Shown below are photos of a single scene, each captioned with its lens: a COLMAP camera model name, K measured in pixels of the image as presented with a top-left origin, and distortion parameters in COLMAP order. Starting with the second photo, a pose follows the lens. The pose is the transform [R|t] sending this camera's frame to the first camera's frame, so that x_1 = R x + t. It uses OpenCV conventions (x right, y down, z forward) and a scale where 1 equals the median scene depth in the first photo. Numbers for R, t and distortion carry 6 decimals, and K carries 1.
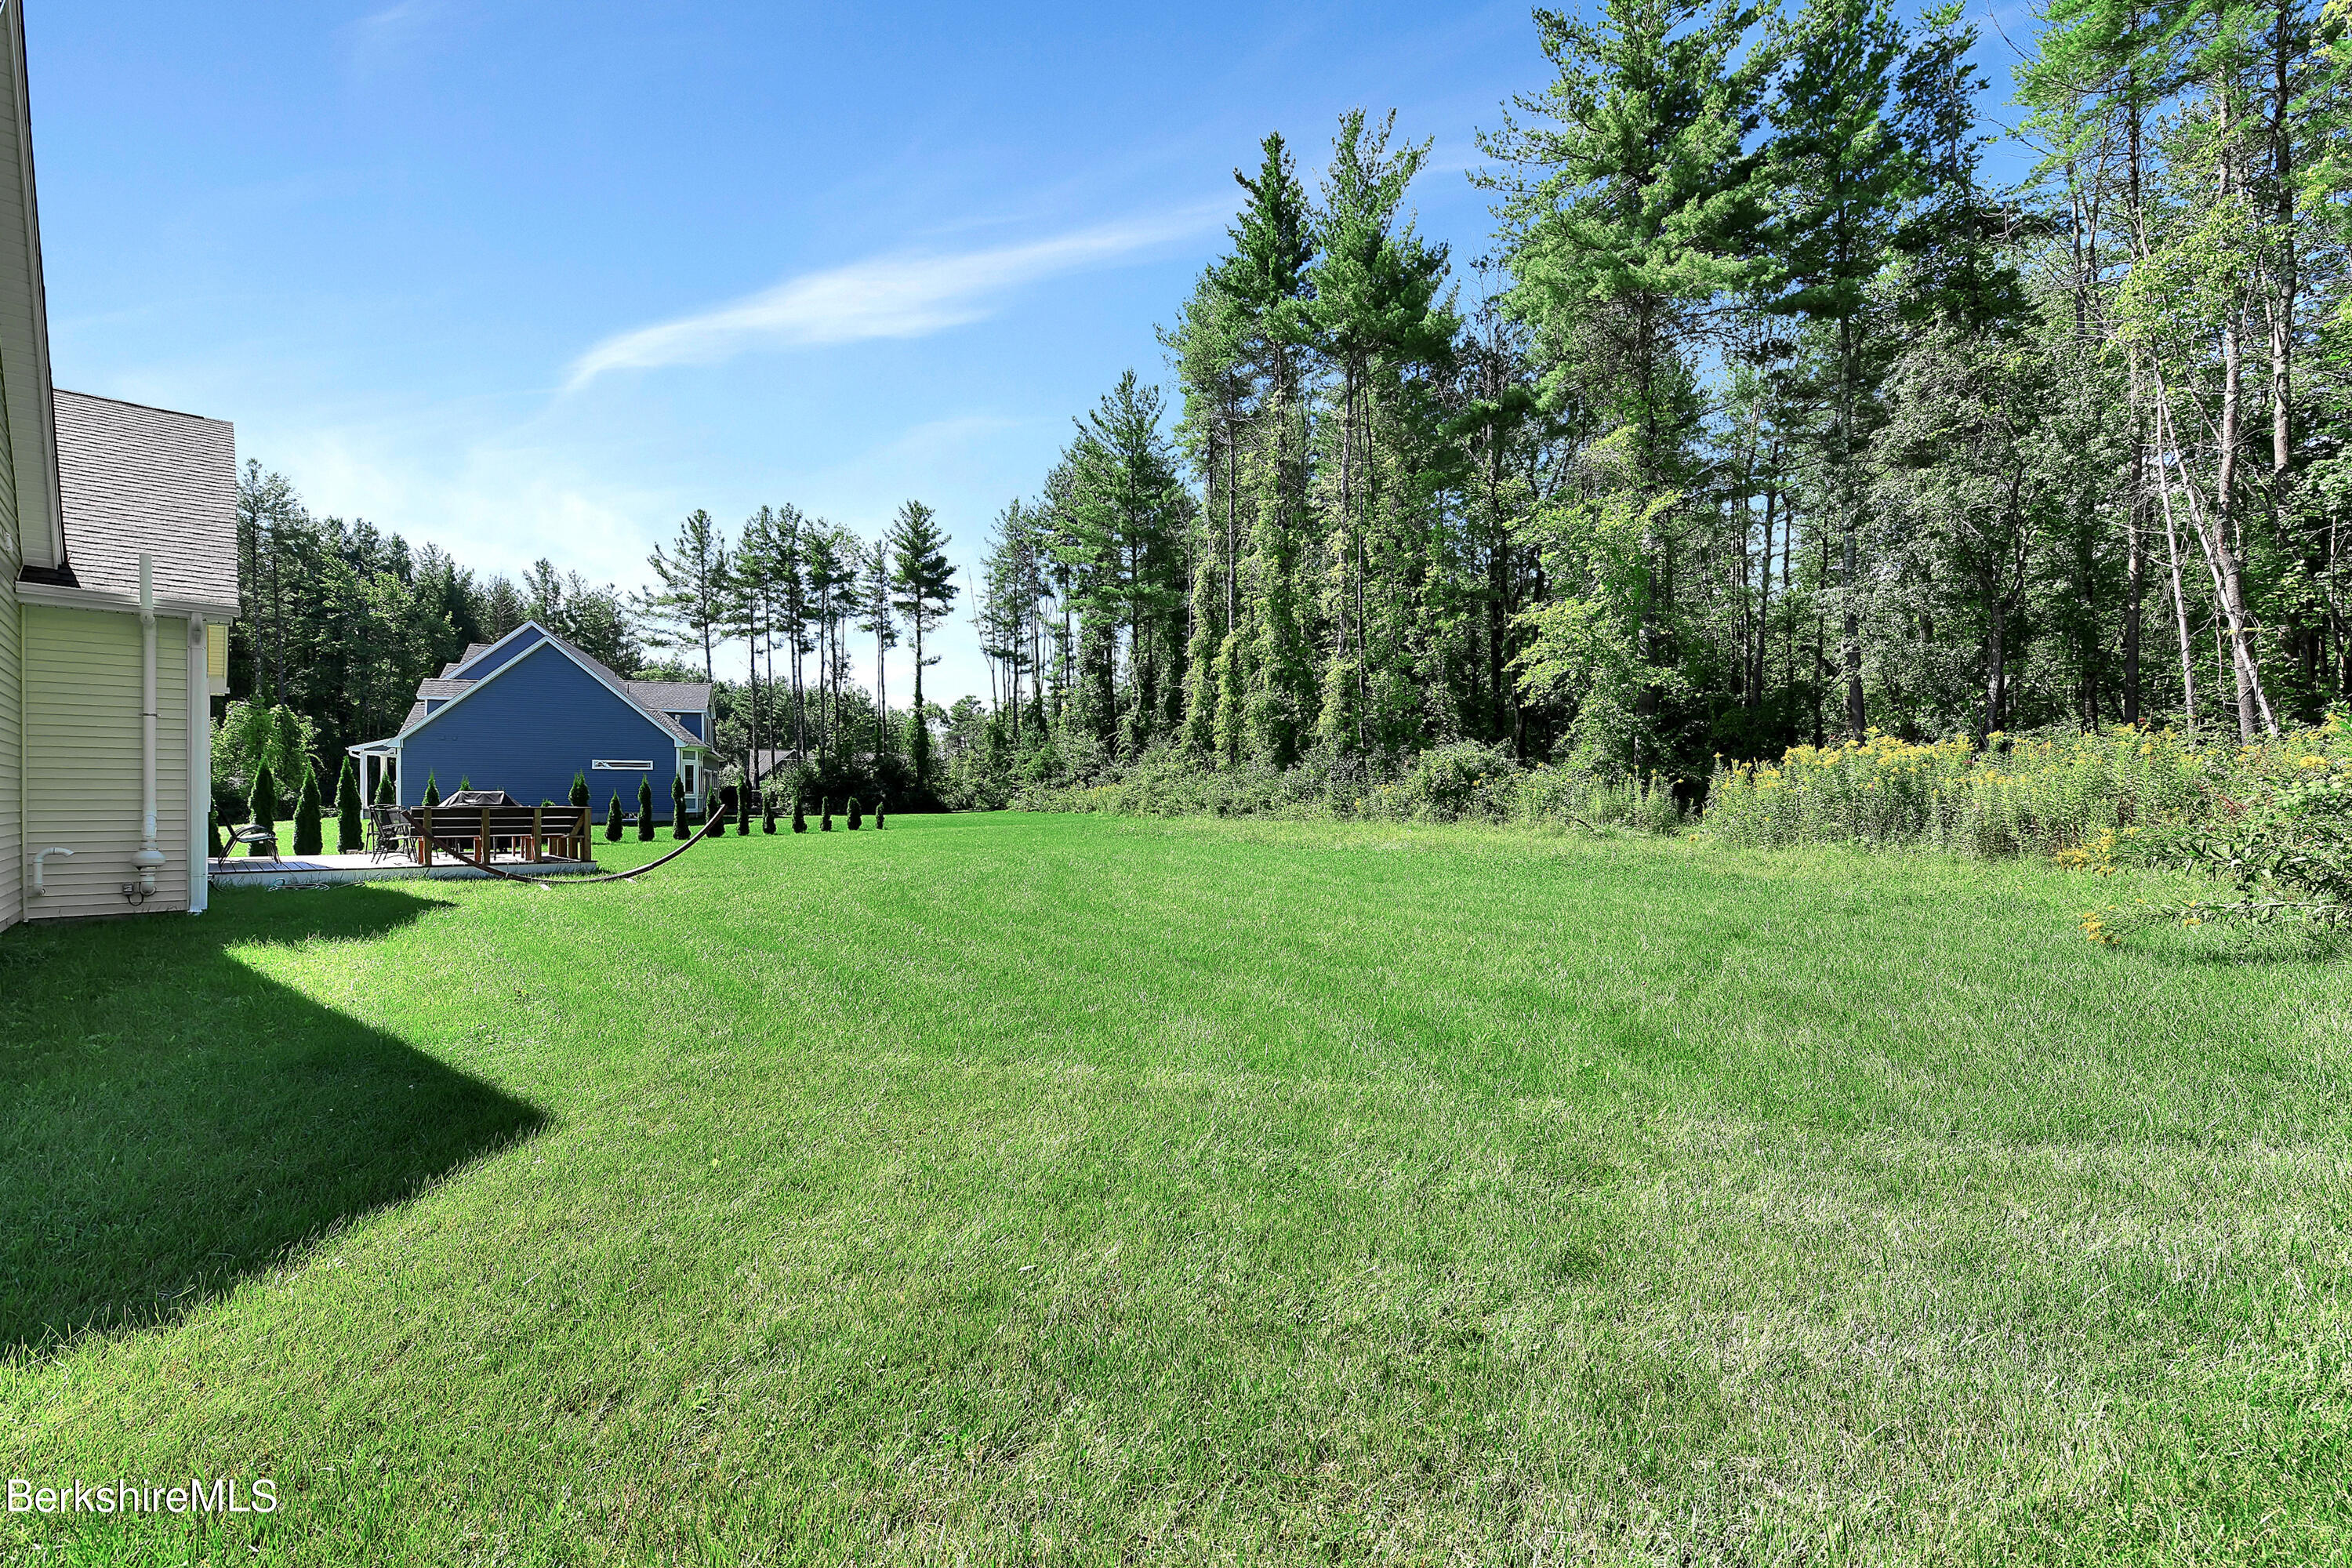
lens RADIAL K [[936.9, 0, 1158.7], [0, 936.9, 822.7], [0, 0, 1]] dist [-0.016939, -0.000442]
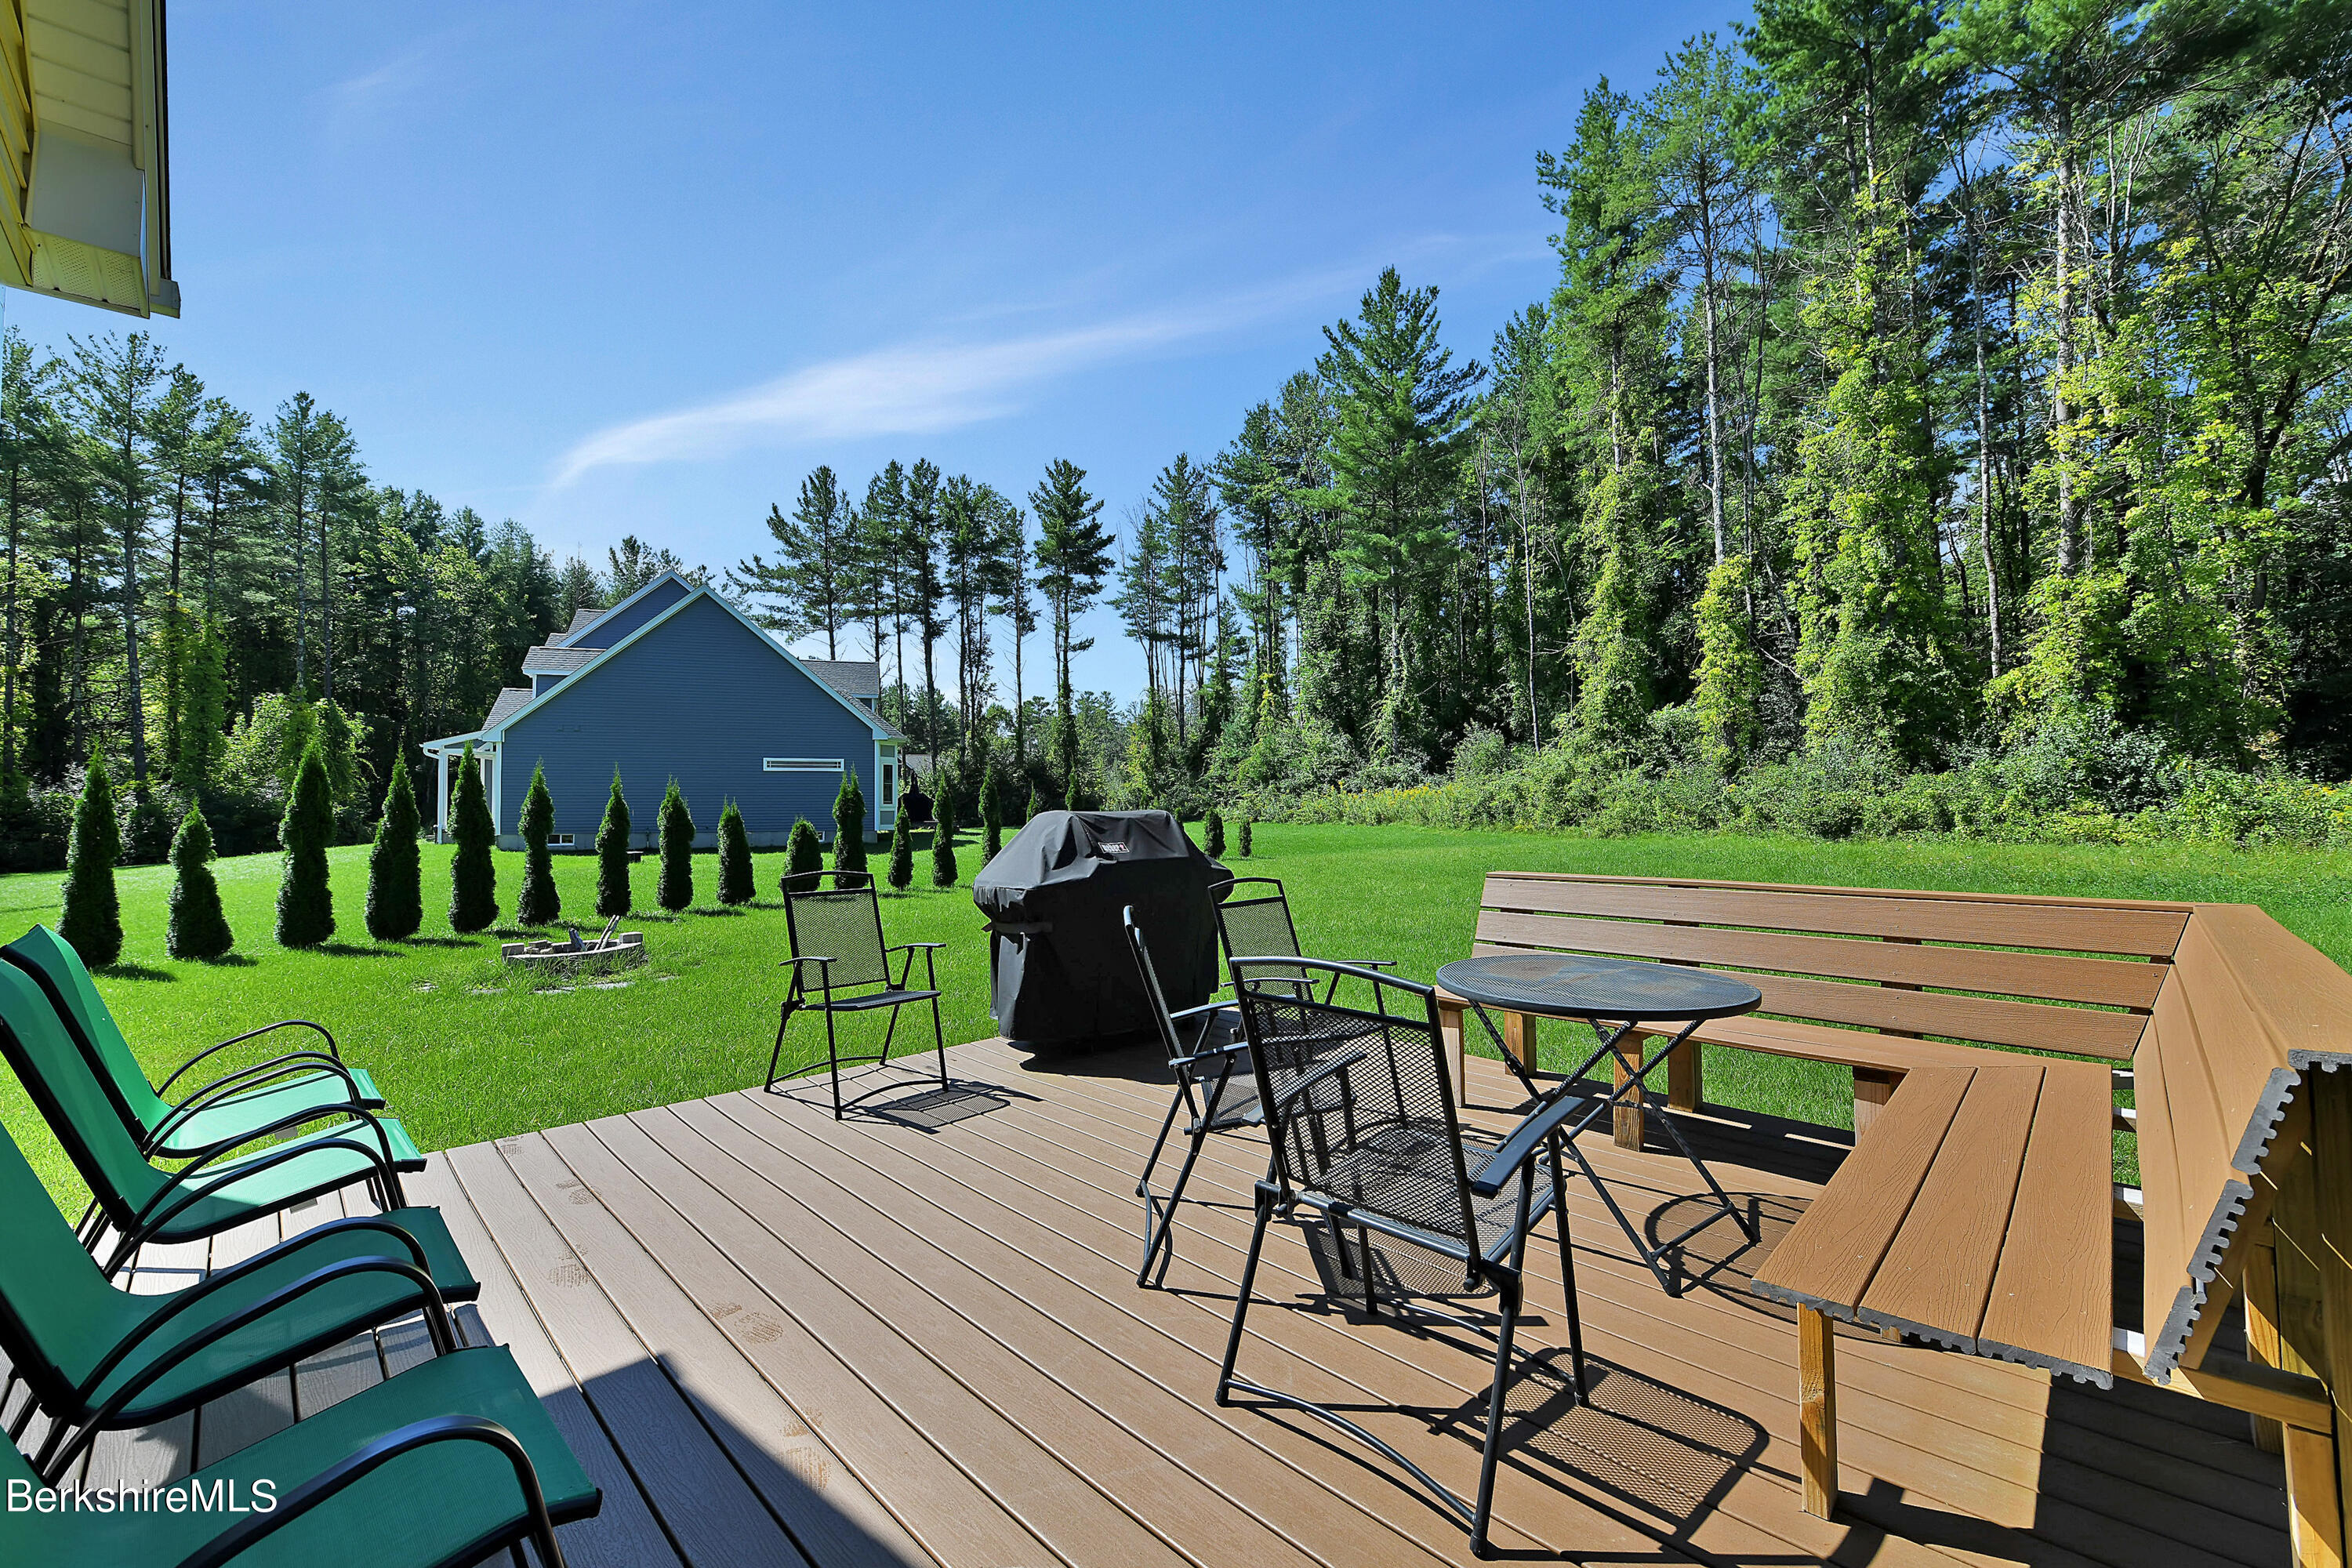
lens RADIAL K [[936.9, 0, 1167.4], [0, 936.9, 790.2], [0, 0, 1]] dist [-0.016939, -0.000442]
pose [[0.999813, -0.009119, -0.017053, -0.158092], [0.008414, 0.999126, -0.040953, -0.006170], [0.017412, 0.040802, 0.999016, 0.161846]]
